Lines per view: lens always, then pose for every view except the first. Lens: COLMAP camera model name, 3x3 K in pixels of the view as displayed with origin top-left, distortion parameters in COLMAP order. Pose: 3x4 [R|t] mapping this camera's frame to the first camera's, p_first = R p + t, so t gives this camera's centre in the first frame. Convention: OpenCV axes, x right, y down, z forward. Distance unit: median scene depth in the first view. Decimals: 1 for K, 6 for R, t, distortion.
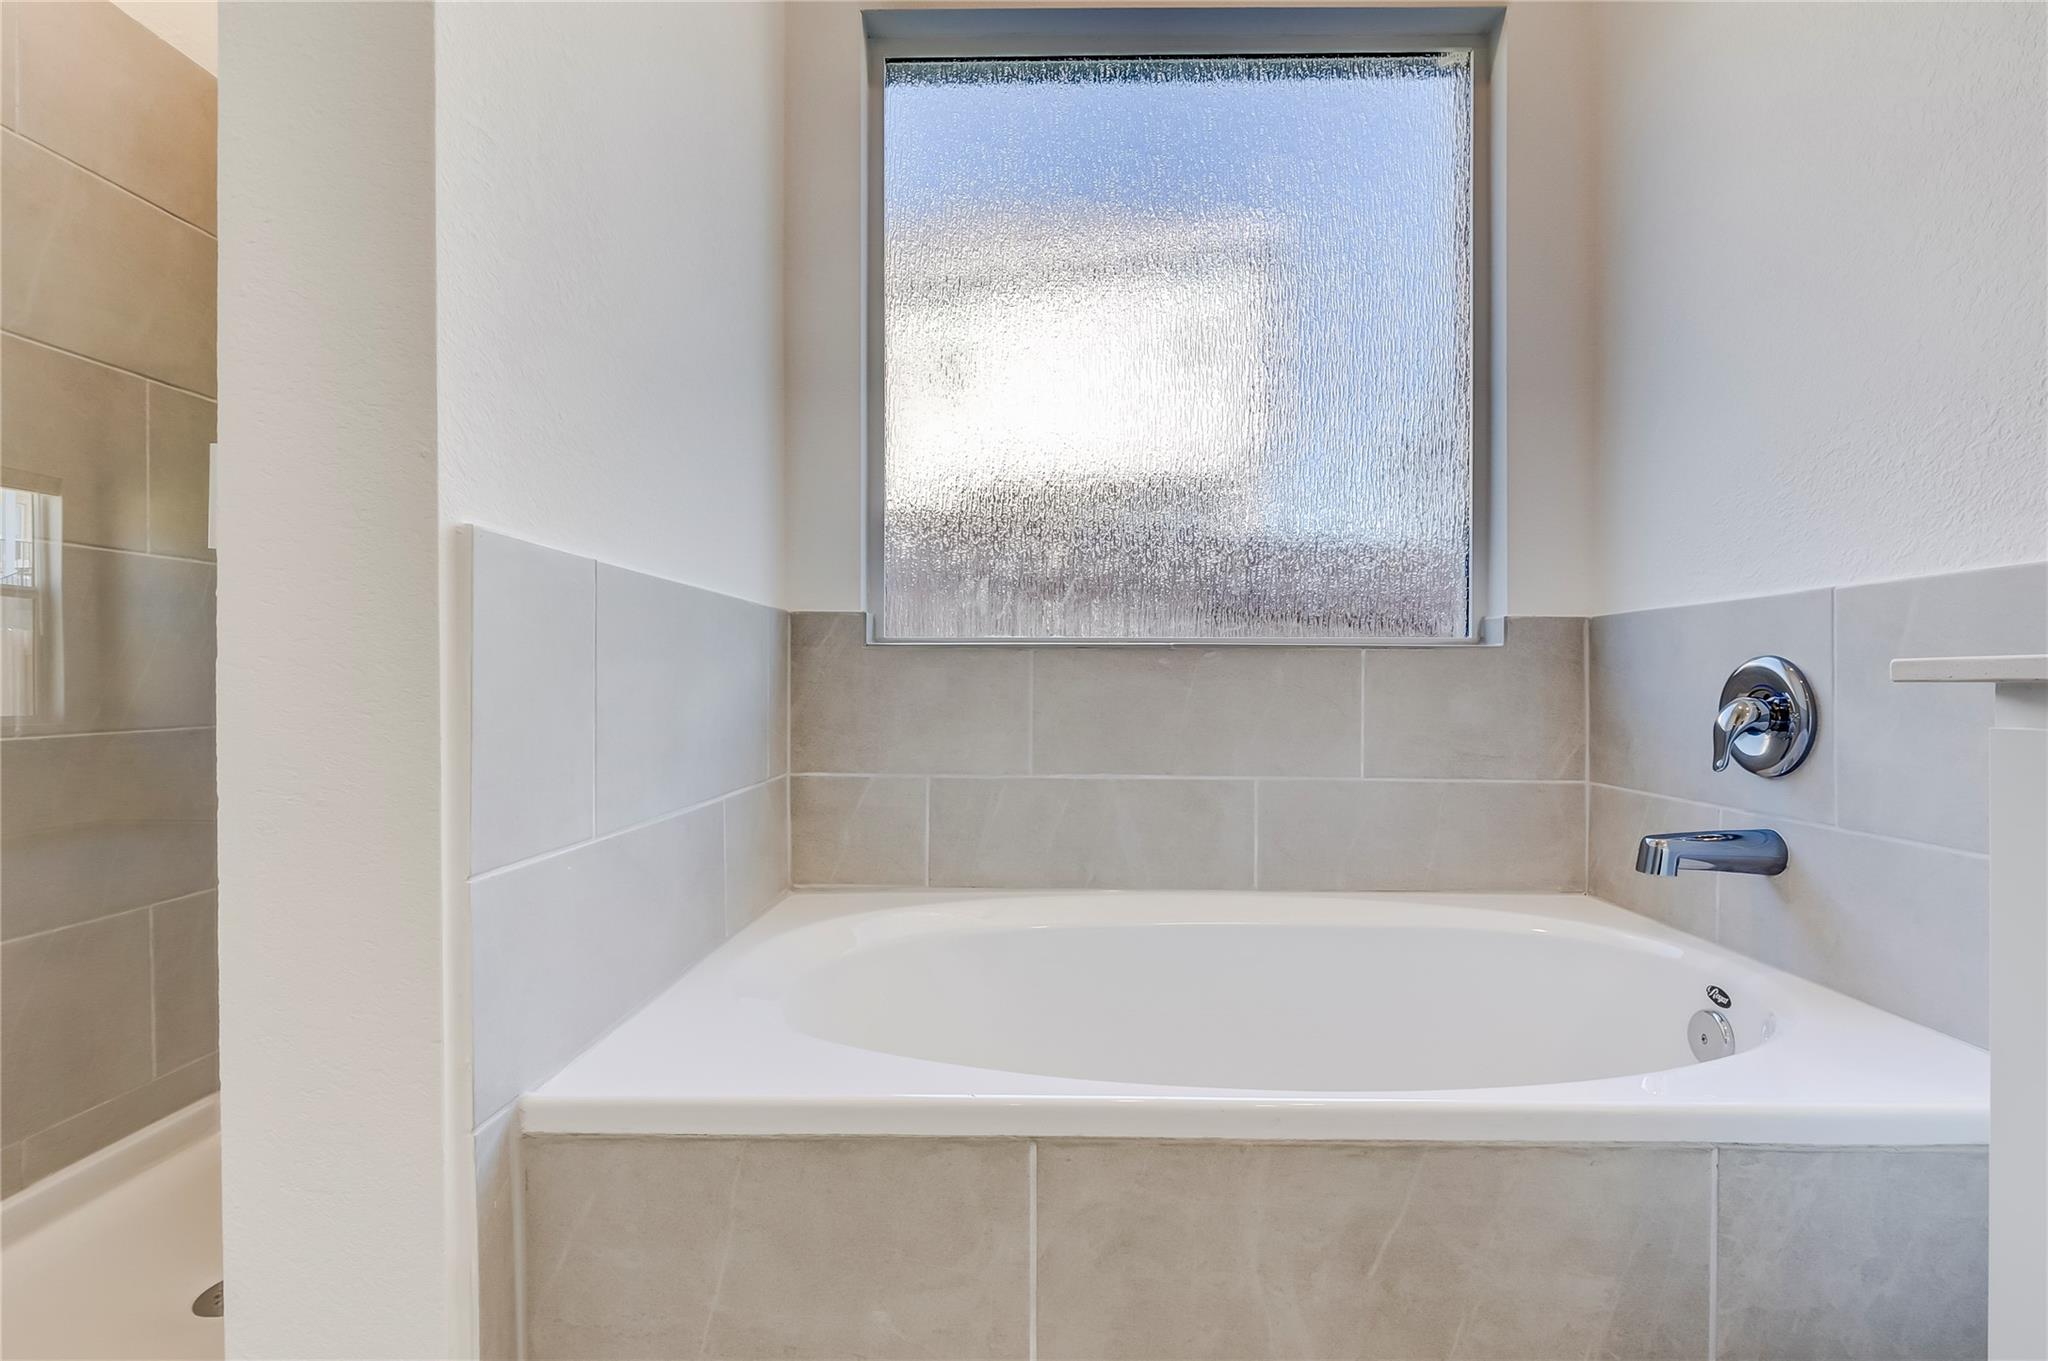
lens RADIAL K [[946.7, 0, 1030.8], [0, 946.7, 686.8], [0, 0, 1]] dist [0.003847, -0.002548]
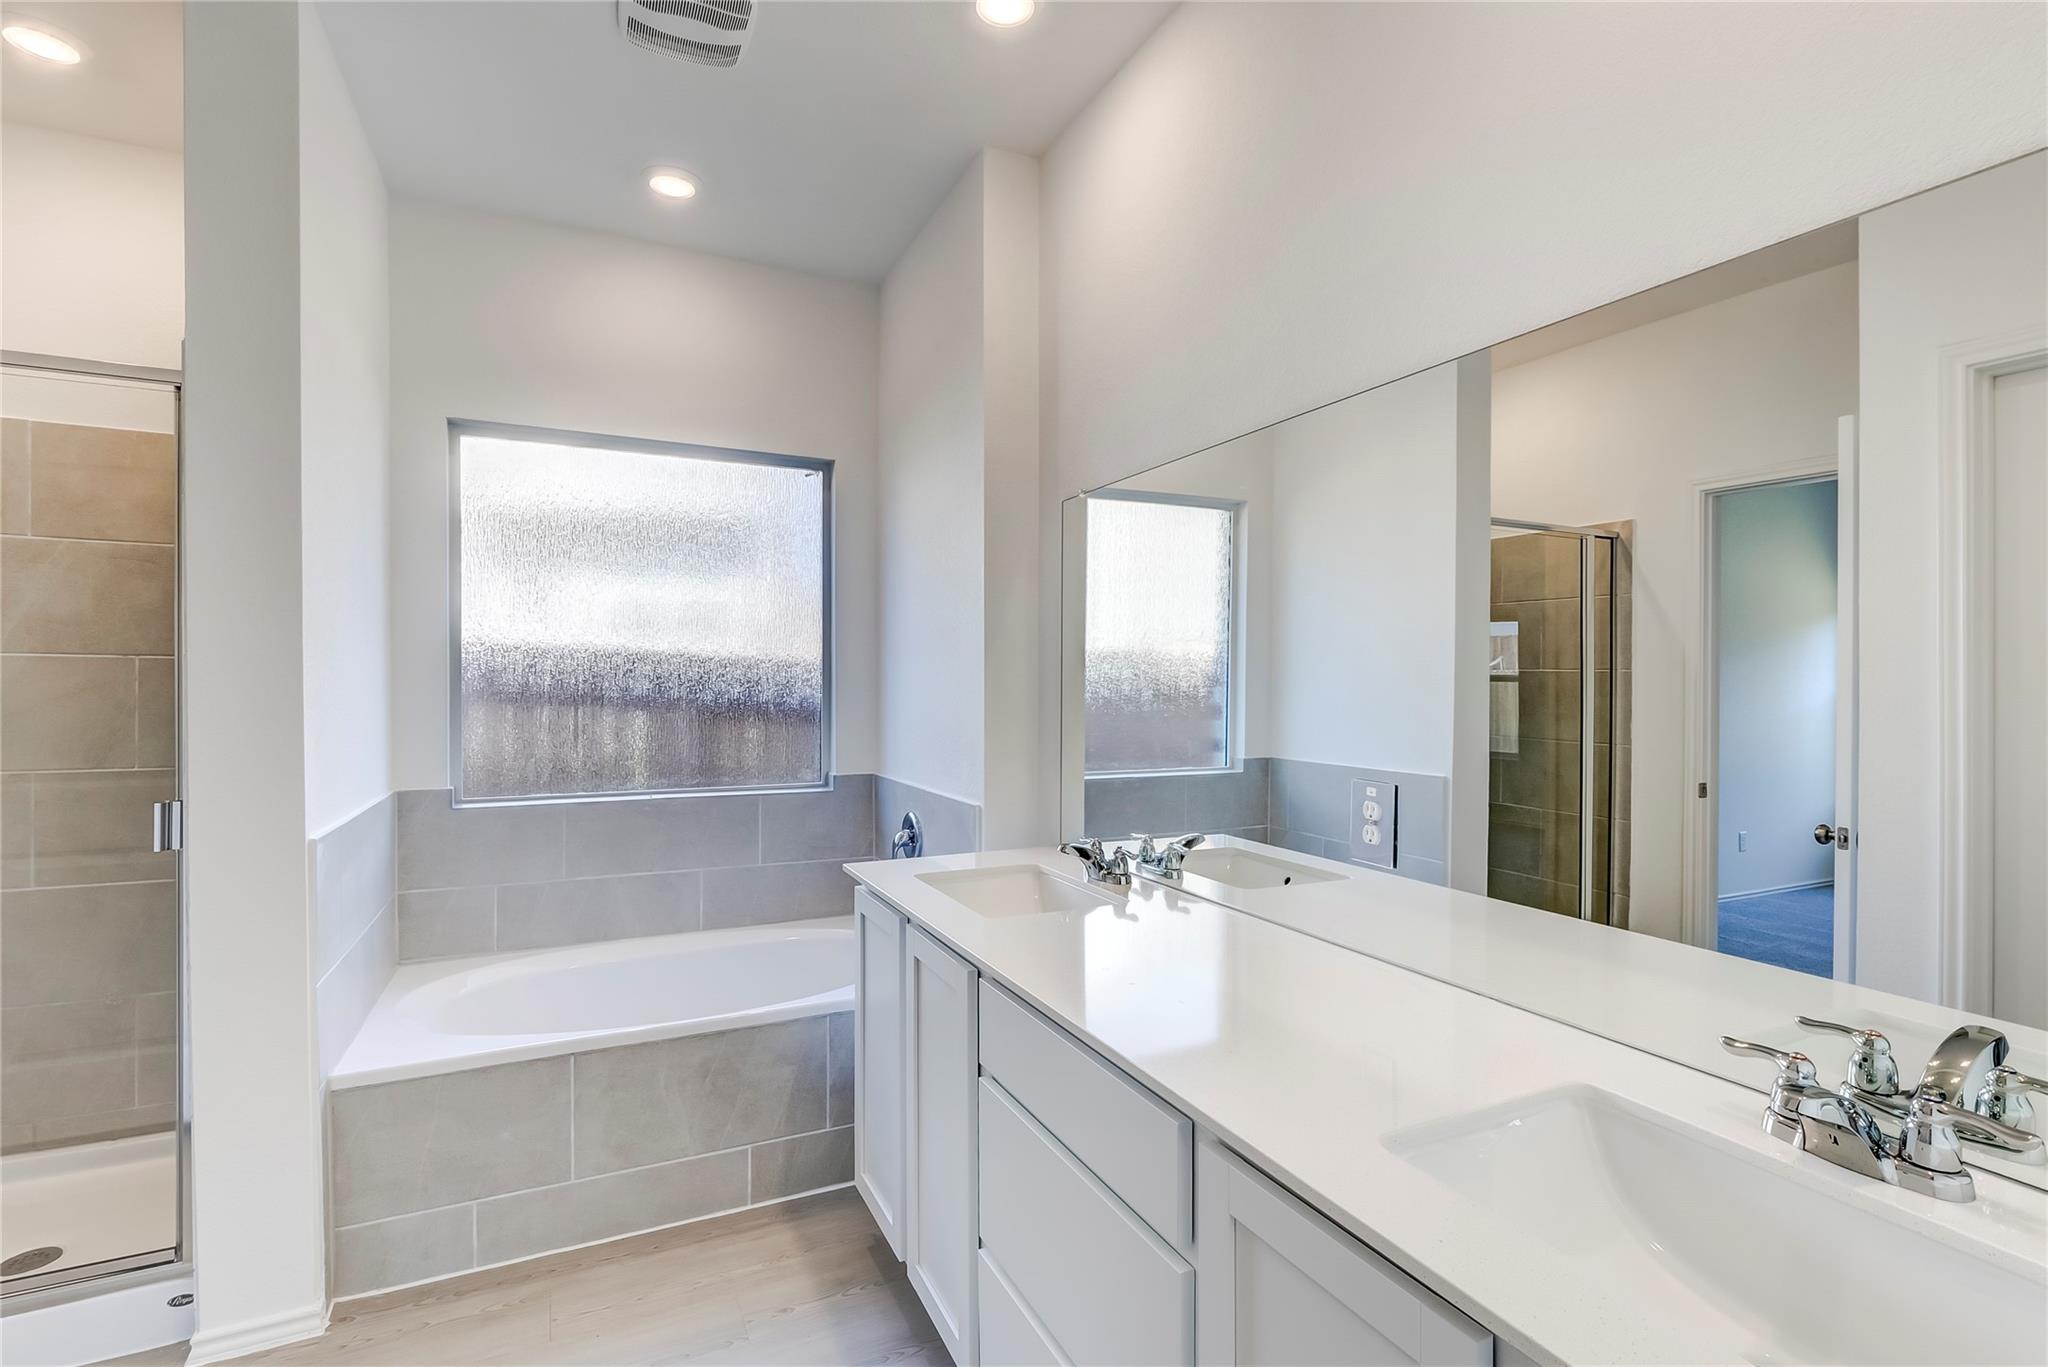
lens RADIAL K [[946.7, 0, 1016.2], [0, 946.7, 688.2], [0, 0, 1]] dist [0.003847, -0.002548]
pose [[0.896298, -0.004070, 0.443434, -0.054230], [0.002788, 0.999990, 0.003544, -0.522260], [-0.443444, -0.001940, 0.896300, -1.835634]]
